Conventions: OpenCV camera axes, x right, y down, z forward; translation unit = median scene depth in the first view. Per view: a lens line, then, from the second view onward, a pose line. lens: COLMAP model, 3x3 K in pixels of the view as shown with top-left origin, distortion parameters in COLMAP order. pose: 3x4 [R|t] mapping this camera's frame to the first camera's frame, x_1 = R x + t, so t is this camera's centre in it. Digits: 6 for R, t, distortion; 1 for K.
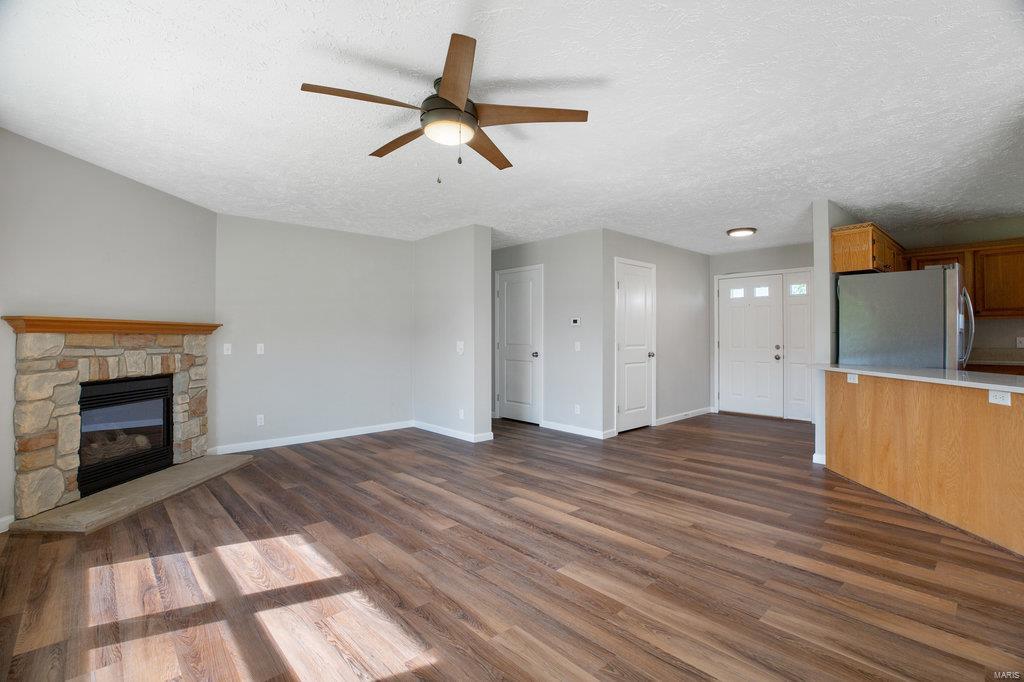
lens RADIAL K [[465.4, 0, 521.4], [0, 465.4, 327.6], [0, 0, 1]] dist [-0.022273, 0.000638]
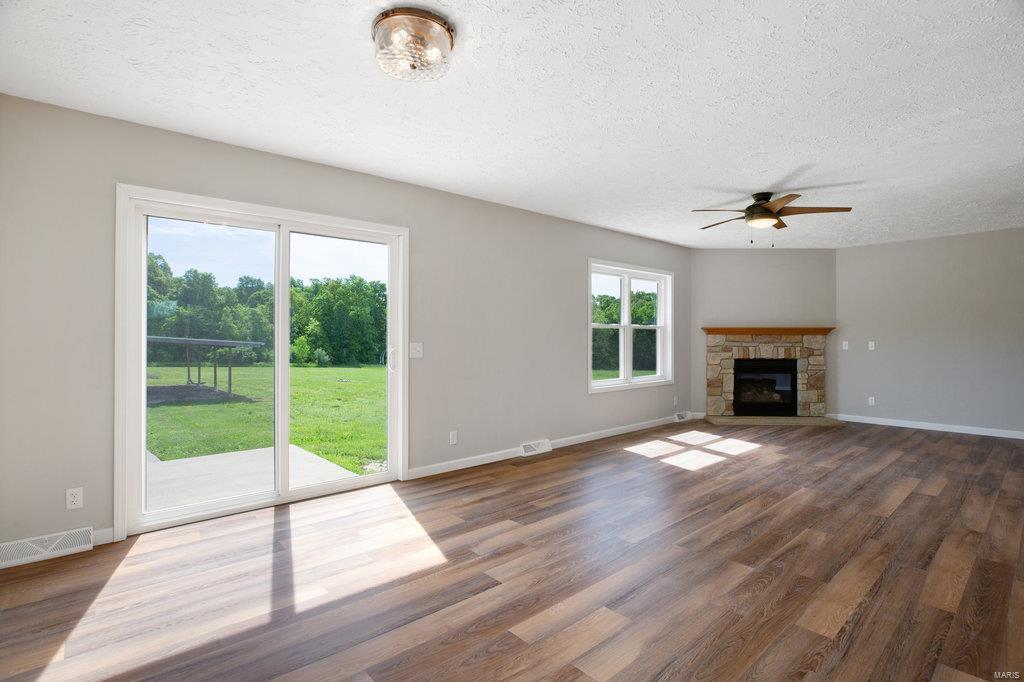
lens RADIAL K [[493.4, 0, 512.0], [0, 493.4, 341.0], [0, 0, 1]] dist [-0.028390, 0.000828]
pose [[-0.023627, 0.007403, -0.999693, 1.263061], [0.019555, 0.999785, 0.006942, 0.006571], [0.999530, -0.019385, -0.023767, 0.063201]]
